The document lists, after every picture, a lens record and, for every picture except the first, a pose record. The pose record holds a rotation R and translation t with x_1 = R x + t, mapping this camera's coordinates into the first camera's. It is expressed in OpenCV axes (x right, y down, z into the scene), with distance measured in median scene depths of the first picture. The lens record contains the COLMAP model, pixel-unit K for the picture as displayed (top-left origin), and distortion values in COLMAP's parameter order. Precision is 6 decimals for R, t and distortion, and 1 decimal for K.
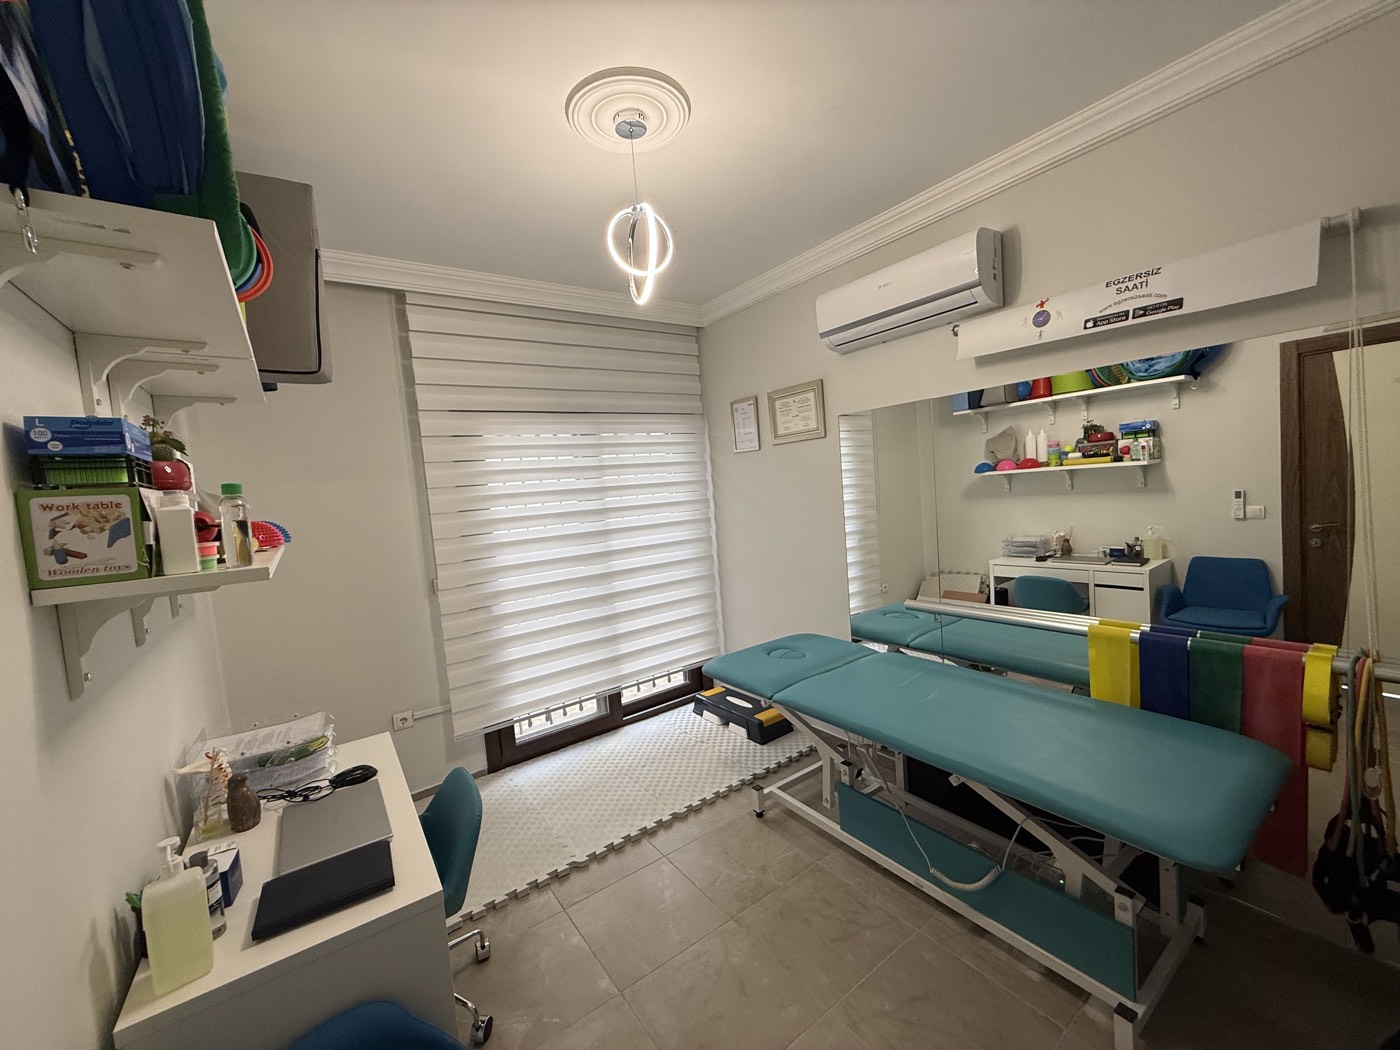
lens RADIAL K [[556.3, 0, 698.7], [0, 556.3, 529.5], [0, 0, 1]] dist [-0.000744, 0.000898]
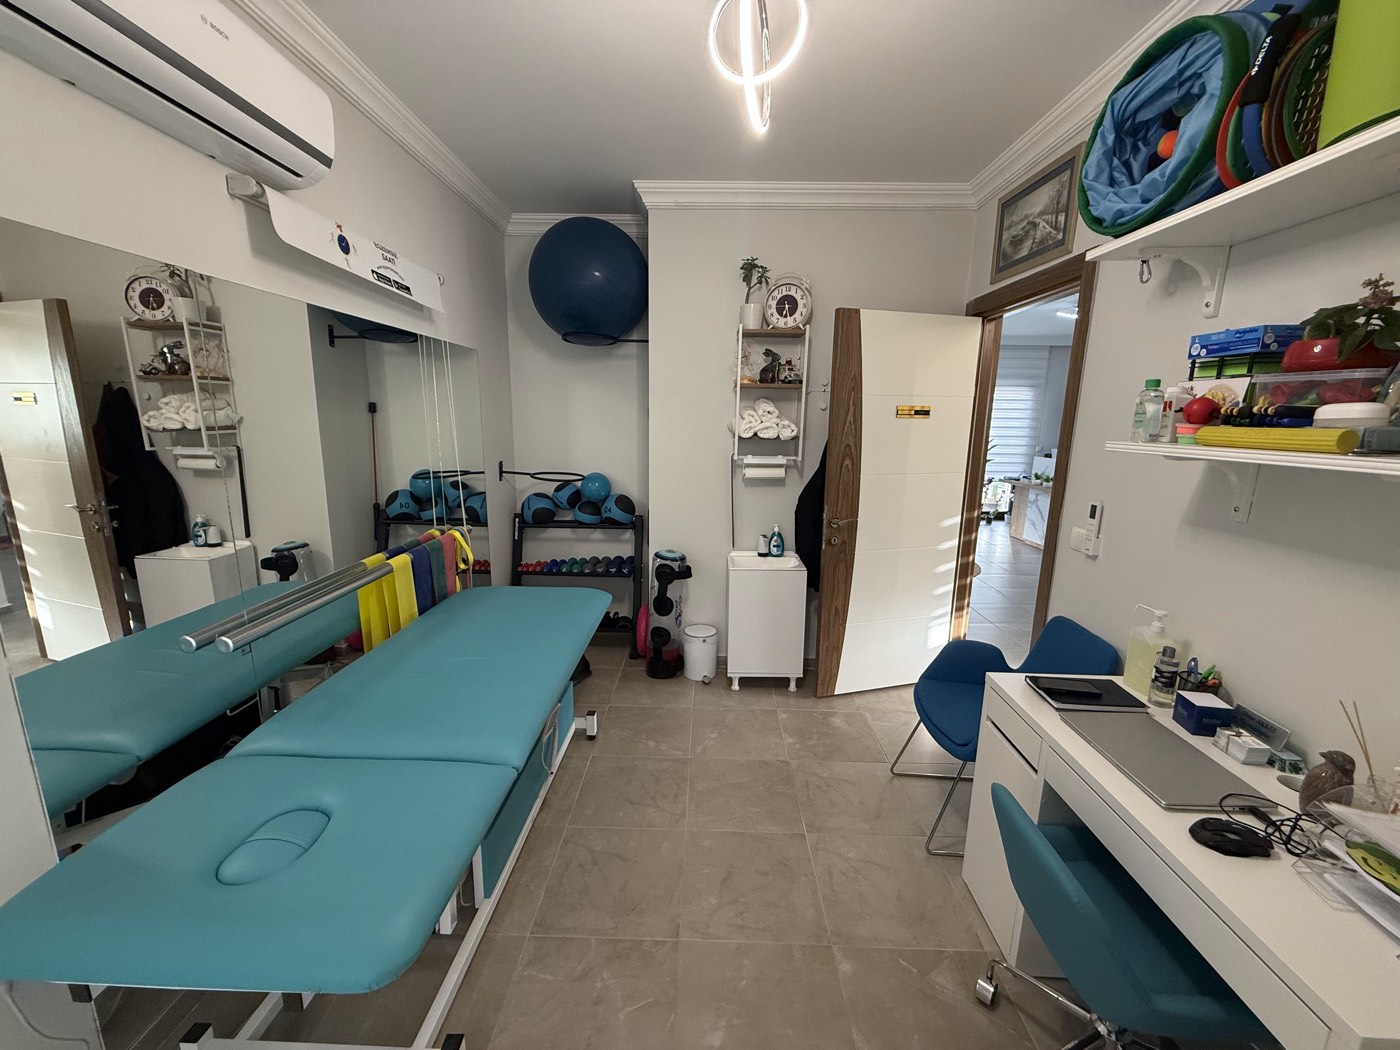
lens RADIAL K [[558.5, 0, 698.0], [0, 558.5, 528.4], [0, 0, 1]] dist [0.000355, 0.000429]
pose [[-0.797872, -0.056964, 0.600129, -0.279783], [0.093248, 0.971881, 0.216223, -0.047511], [-0.595571, 0.228479, -0.770125, 0.975838]]
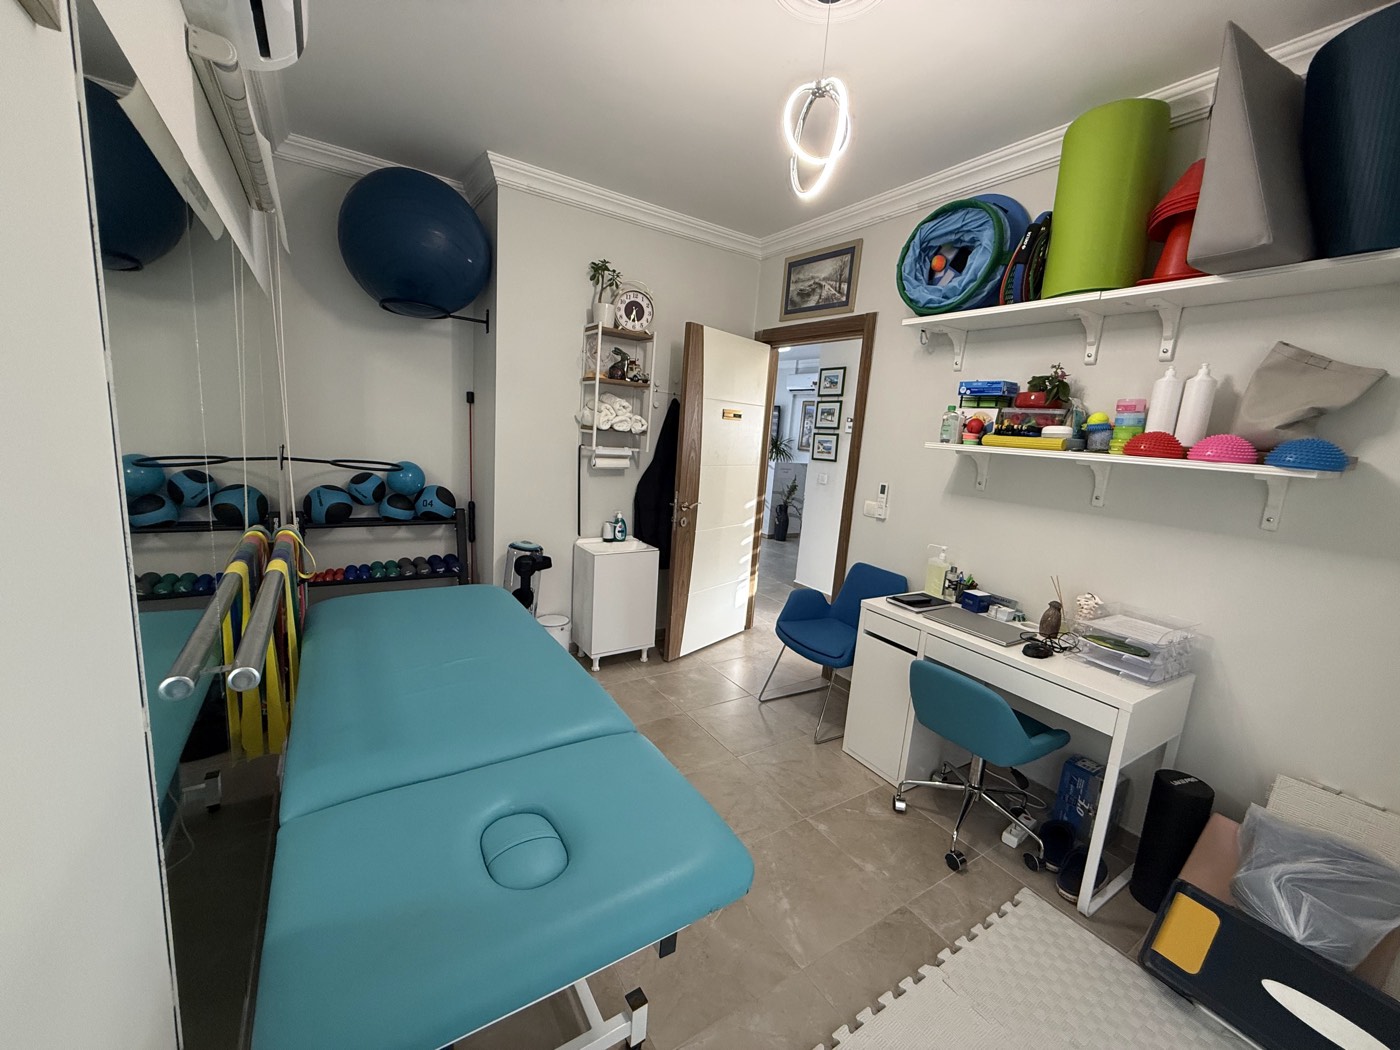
lens RADIAL K [[556.3, 0, 698.7], [0, 556.3, 529.5], [0, 0, 1]] dist [-0.000744, 0.000898]
pose [[-0.998995, -0.007233, 0.044228, 0.027197], [0.004132, 0.967820, 0.251611, -0.061870], [-0.044625, 0.251541, -0.966817, 1.173829]]
